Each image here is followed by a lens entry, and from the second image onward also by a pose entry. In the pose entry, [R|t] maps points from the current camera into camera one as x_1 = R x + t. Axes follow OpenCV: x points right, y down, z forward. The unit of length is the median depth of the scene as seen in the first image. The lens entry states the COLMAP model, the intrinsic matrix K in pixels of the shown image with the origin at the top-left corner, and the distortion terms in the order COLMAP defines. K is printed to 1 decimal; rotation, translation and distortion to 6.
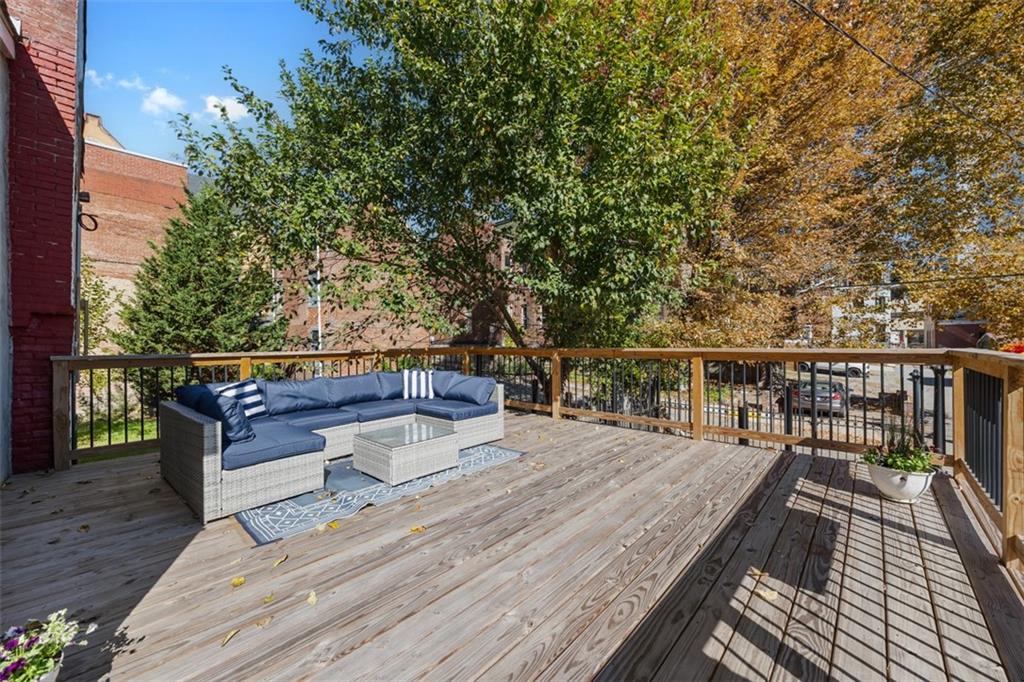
lens RADIAL K [[395.3, 0, 505.2], [0, 395.3, 346.7], [0, 0, 1]] dist [0.000263, -0.000141]
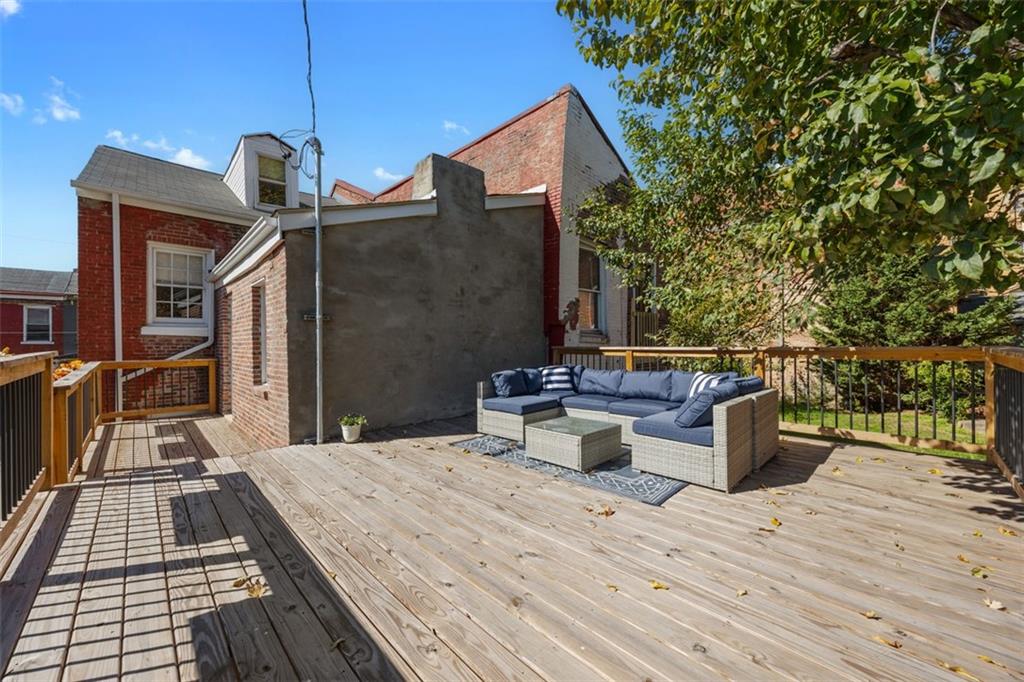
lens RADIAL K [[395.3, 0, 505.3], [0, 395.3, 338.0], [0, 0, 1]] dist [0.000263, -0.000141]
pose [[-0.070267, -0.000869, -0.997528, 1.611774], [-0.003087, 0.999995, -0.000653, -0.029205], [0.997523, 0.003033, -0.070269, 1.730355]]
